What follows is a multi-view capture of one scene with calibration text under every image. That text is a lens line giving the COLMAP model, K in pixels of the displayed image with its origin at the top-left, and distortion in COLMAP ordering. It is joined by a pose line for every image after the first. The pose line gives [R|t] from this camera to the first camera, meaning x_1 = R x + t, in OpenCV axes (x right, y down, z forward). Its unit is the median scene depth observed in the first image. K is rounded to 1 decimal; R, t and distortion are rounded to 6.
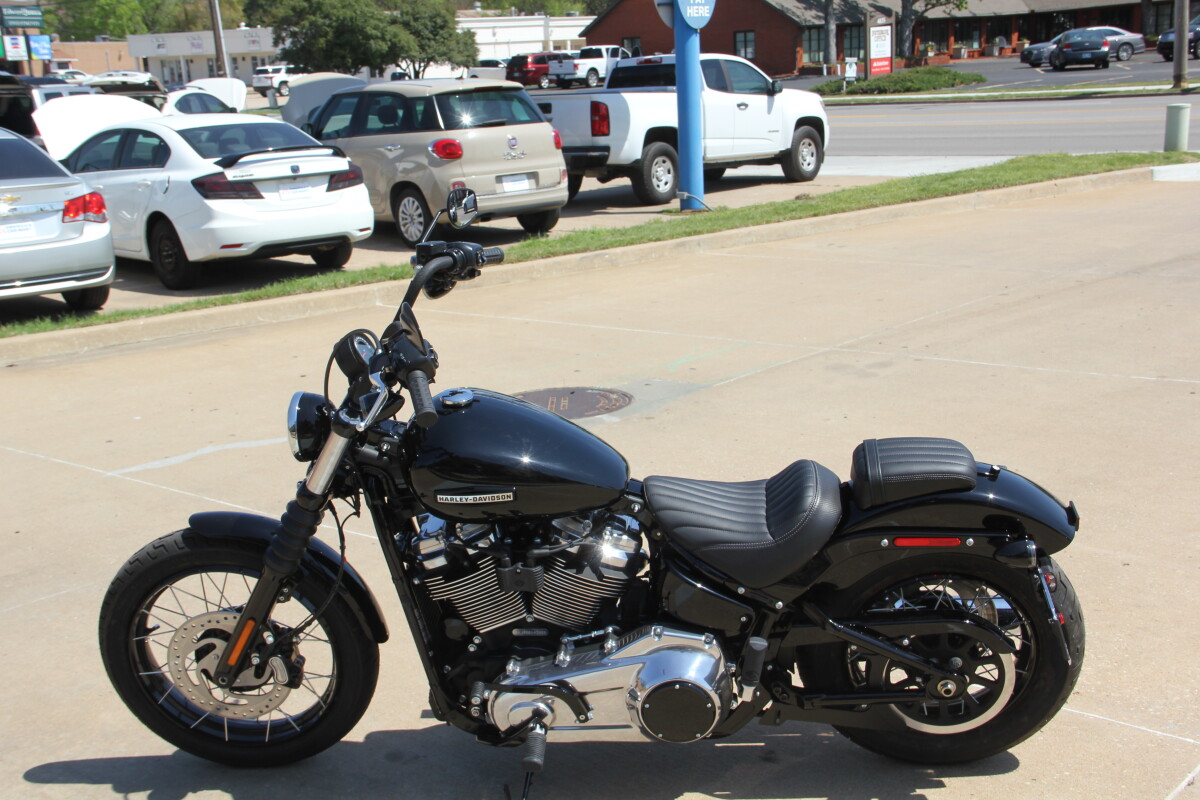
lens RADIAL K [[1485.5, 0, 600.0], [0, 1485.5, 400.0], [0, 0, 1]] dist [-0.026670, 0.482669]
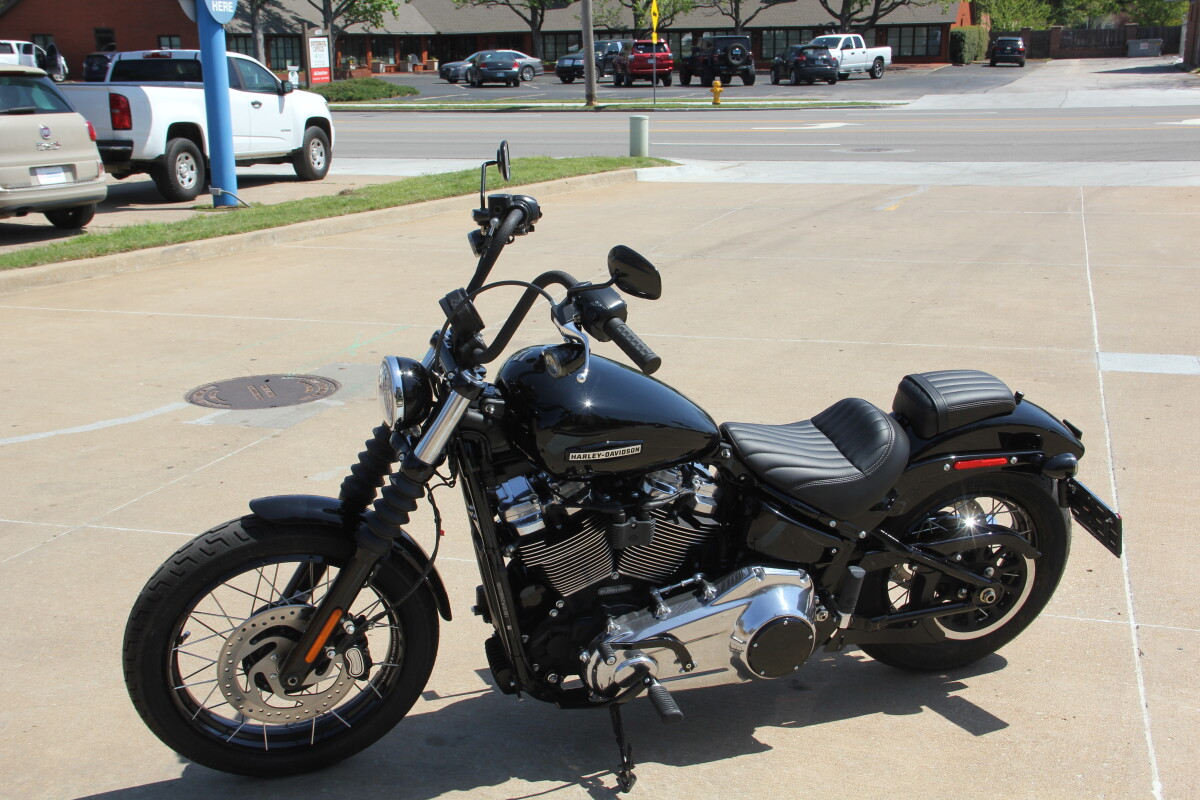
lens RADIAL K [[1402.1, 0, 600.0], [0, 1402.1, 400.0], [0, 0, 1]] dist [0.003116, 0.278927]
pose [[0.919283, -0.058037, 0.389295, -0.107376], [0.056876, 0.998276, 0.014519, 0.004219], [-0.389466, 0.008795, 0.920999, 0.036990]]
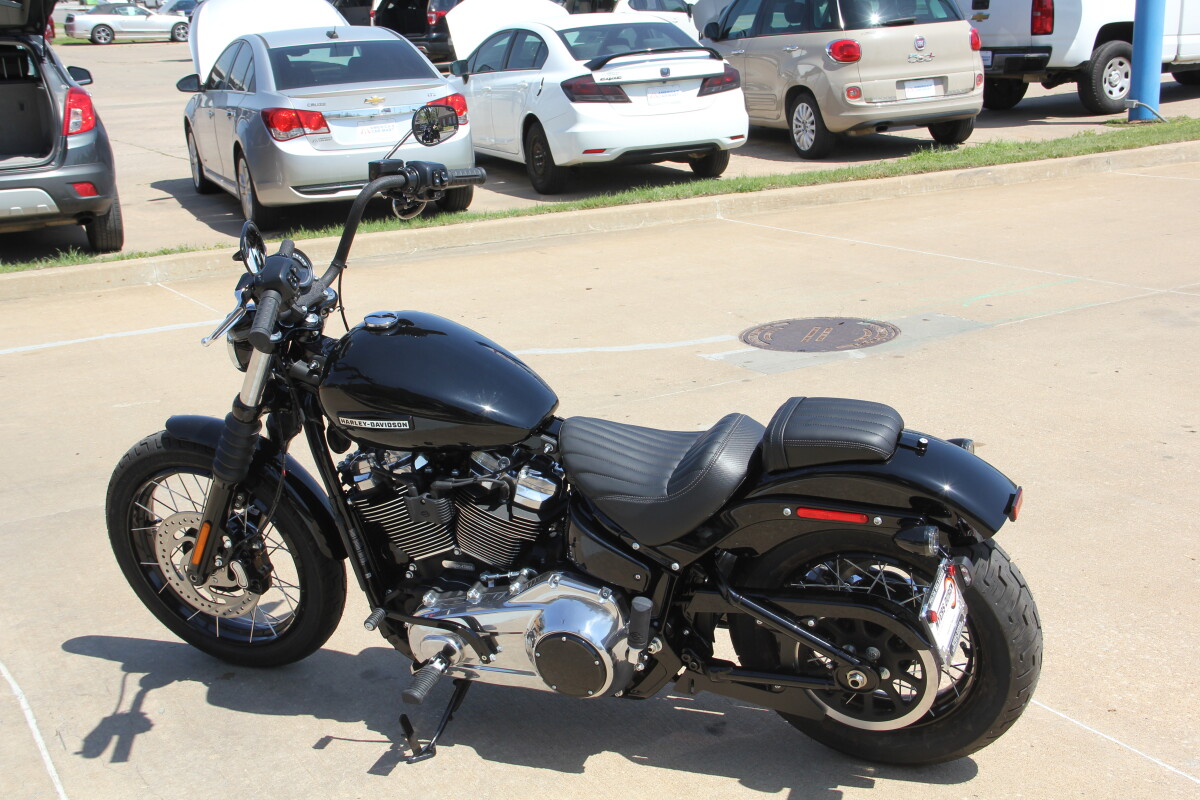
lens RADIAL K [[1572.0, 0, 599.9], [0, 1572.0, 404.8], [0, 0, 1]] dist [0.030626, 0.357829]
pose [[0.944142, 0.080710, -0.319503, 0.094246], [-0.062653, 0.995823, 0.066415, -0.006051], [0.323529, -0.042687, 0.945255, 0.015038]]
